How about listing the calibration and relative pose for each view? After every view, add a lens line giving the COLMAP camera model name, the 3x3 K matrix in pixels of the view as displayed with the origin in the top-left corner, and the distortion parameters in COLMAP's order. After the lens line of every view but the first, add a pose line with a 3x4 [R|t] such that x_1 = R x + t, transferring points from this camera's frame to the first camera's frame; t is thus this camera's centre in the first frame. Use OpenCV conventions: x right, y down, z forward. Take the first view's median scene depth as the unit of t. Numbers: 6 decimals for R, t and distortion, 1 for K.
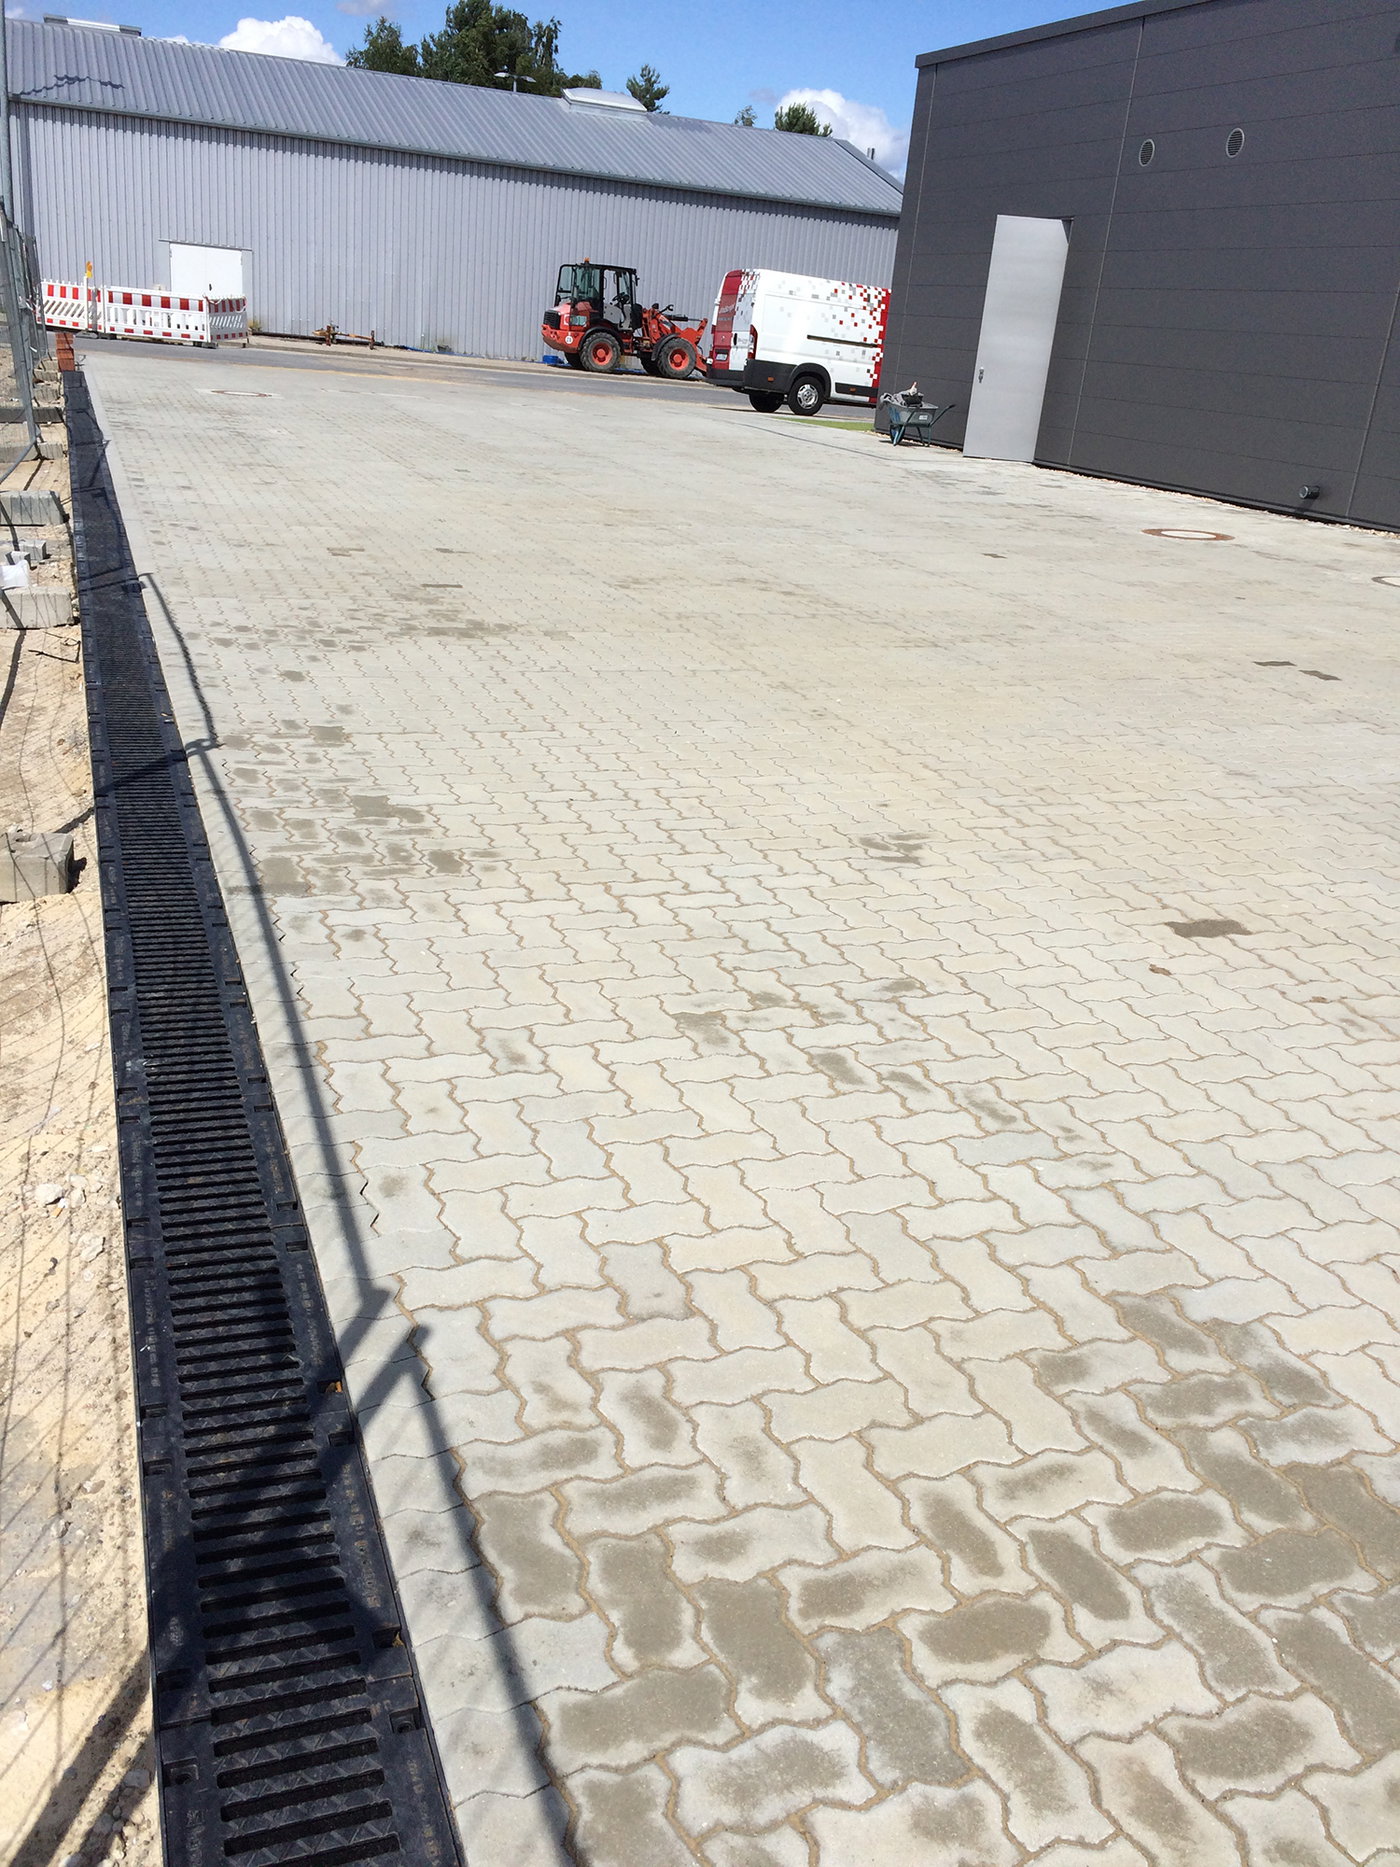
lens RADIAL K [[1585.7, 0, 700.6], [0, 1585.7, 937.6], [0, 0, 1]] dist [0.075878, -0.087218]
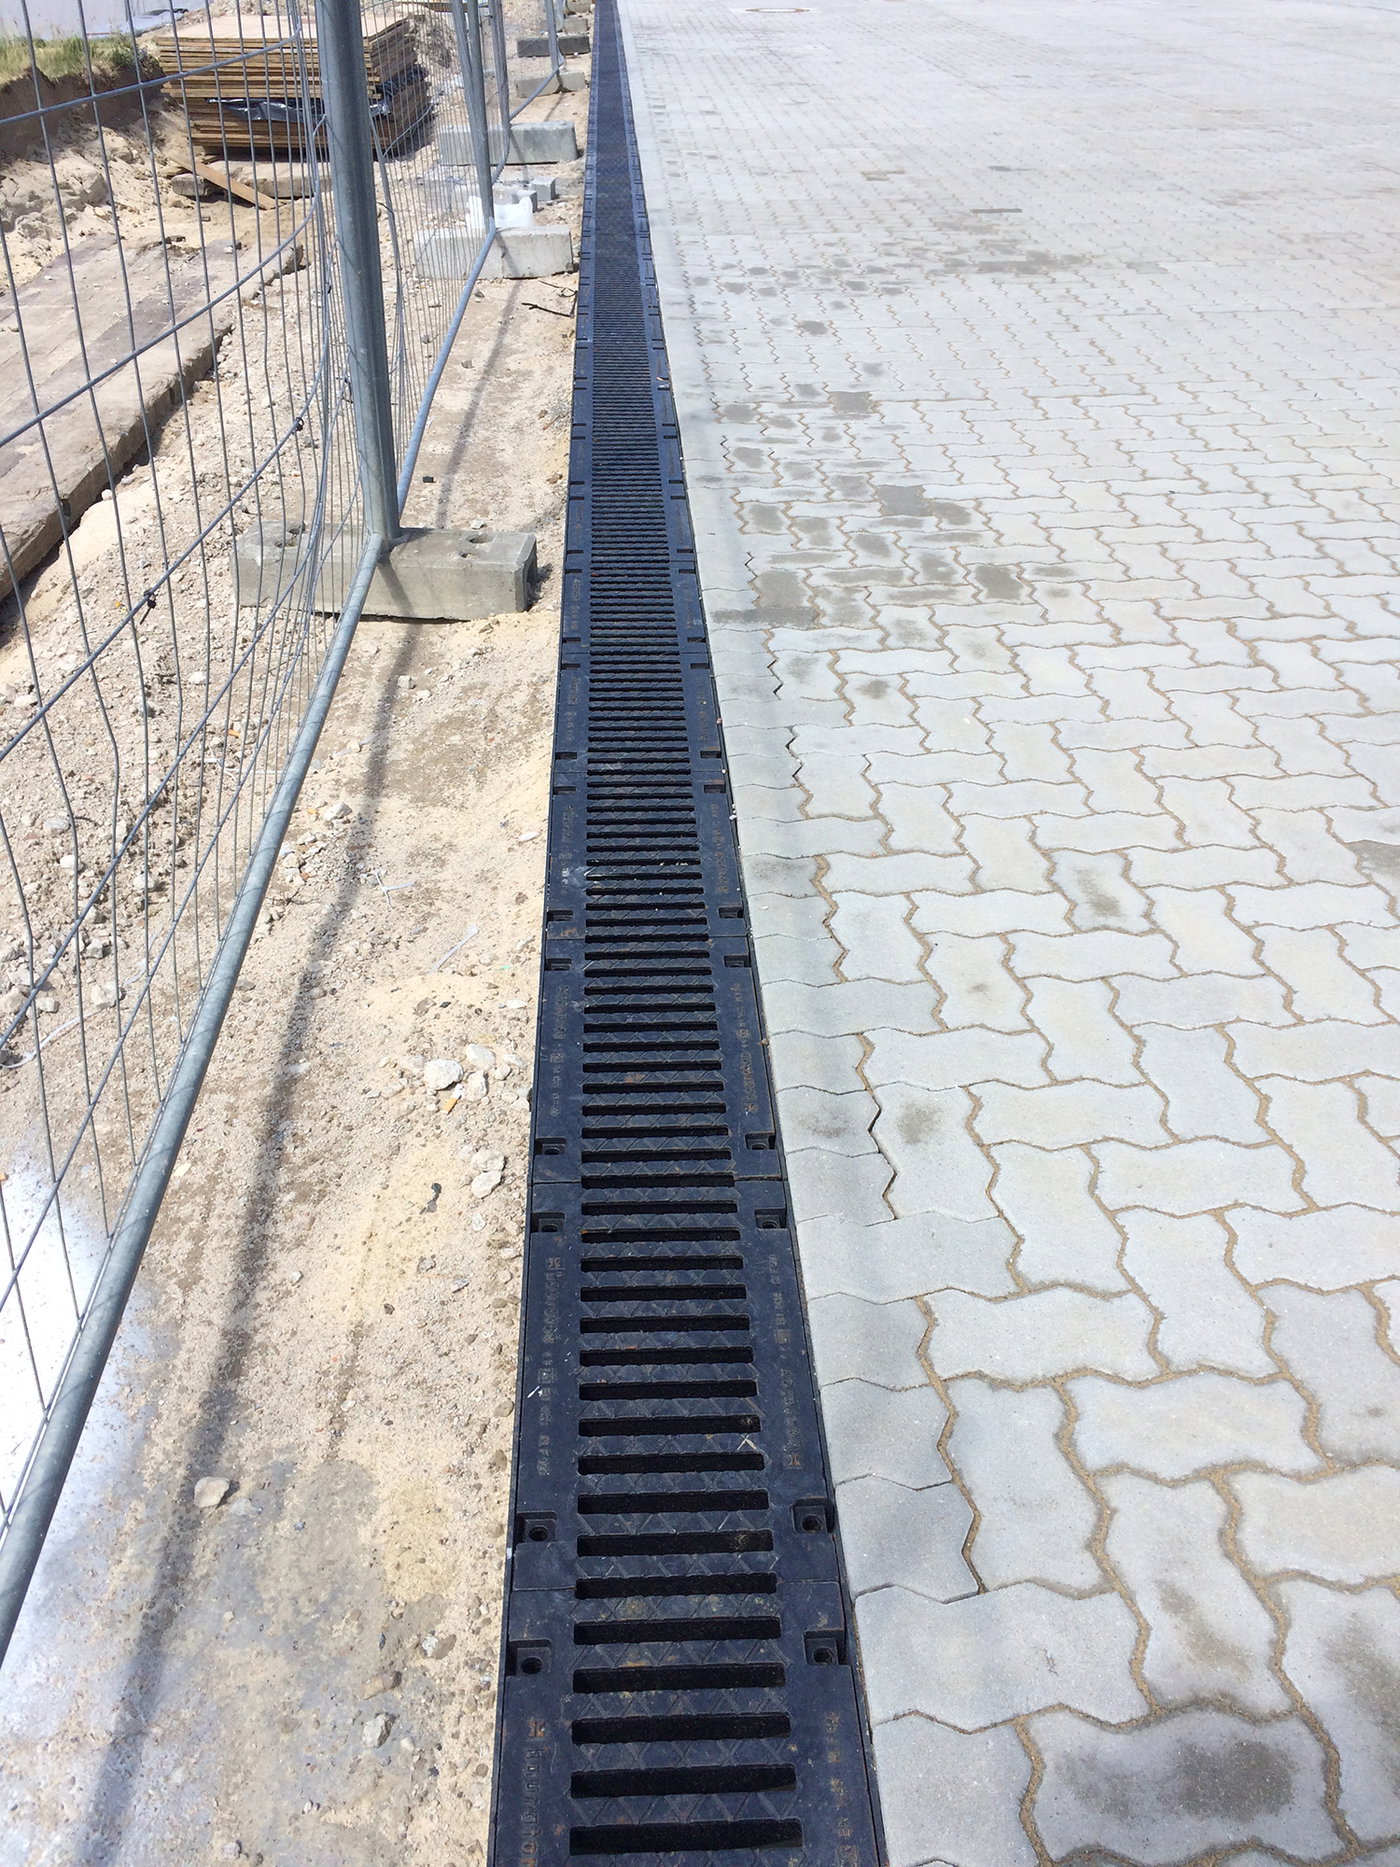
lens RADIAL K [[1585.7, 0, 682.9], [0, 1585.7, 932.2], [0, 0, 1]] dist [0.075878, -0.087218]
pose [[0.948344, 0.098605, -0.301530, -0.079252], [-0.039800, 0.979940, 0.195280, -0.035432], [0.314737, -0.173192, 0.933245, 0.310609]]
